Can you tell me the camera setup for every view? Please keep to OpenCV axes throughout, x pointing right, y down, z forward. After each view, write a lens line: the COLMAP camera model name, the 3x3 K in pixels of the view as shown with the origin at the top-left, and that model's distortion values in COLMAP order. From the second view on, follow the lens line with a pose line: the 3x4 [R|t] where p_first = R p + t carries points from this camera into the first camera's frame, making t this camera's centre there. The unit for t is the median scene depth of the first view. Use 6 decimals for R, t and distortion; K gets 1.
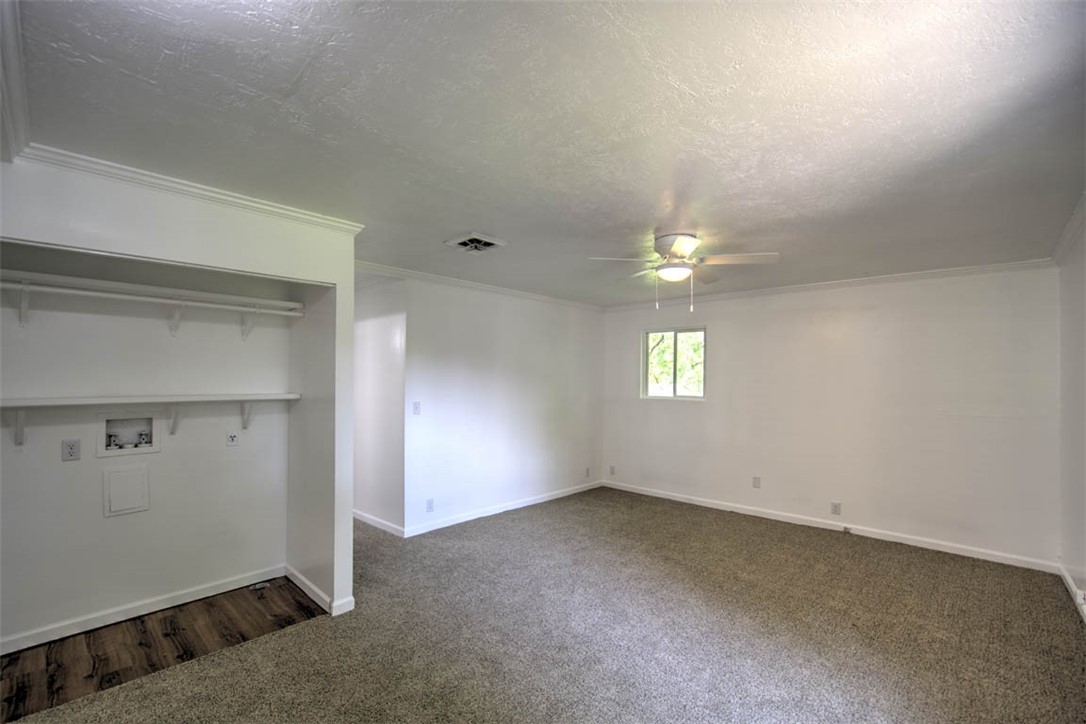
lens RADIAL K [[463.8, 0, 540.6], [0, 463.8, 375.8], [0, 0, 1]] dist [-0.000788, -0.000387]
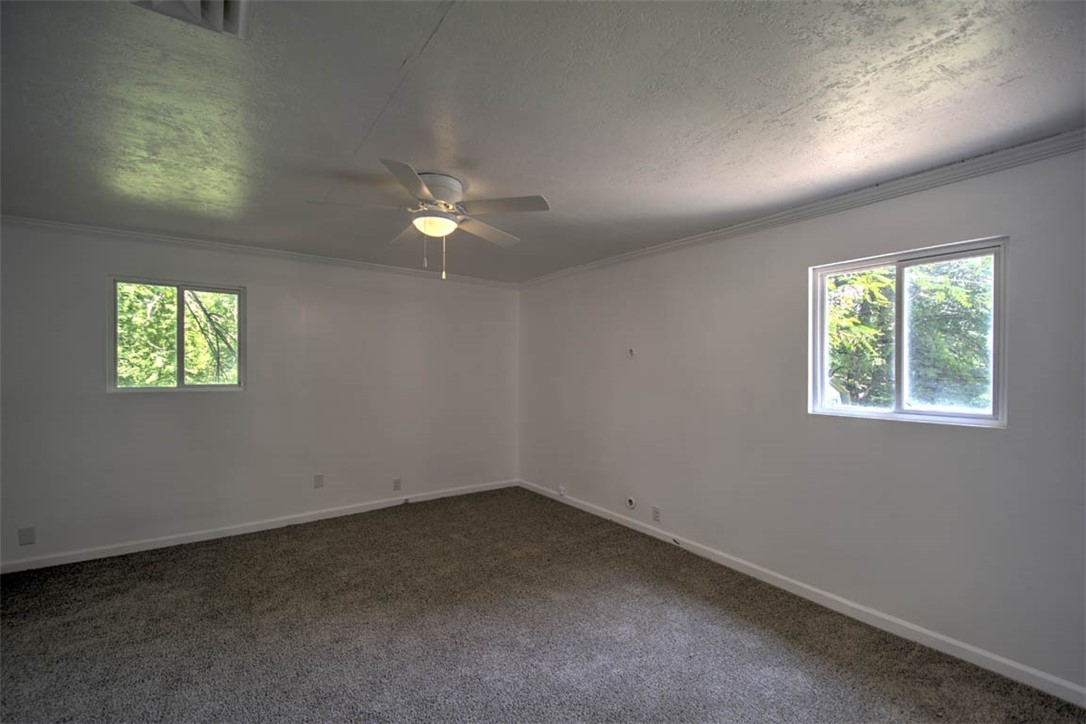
lens RADIAL K [[463.8, 0, 540.6], [0, 463.8, 375.8], [0, 0, 1]] dist [-0.000788, -0.000387]
pose [[0.195662, -0.024356, 0.980369, -0.319761], [-0.012647, 0.999546, 0.027356, 0.006225], [-0.980590, -0.017751, 0.195265, 0.472861]]
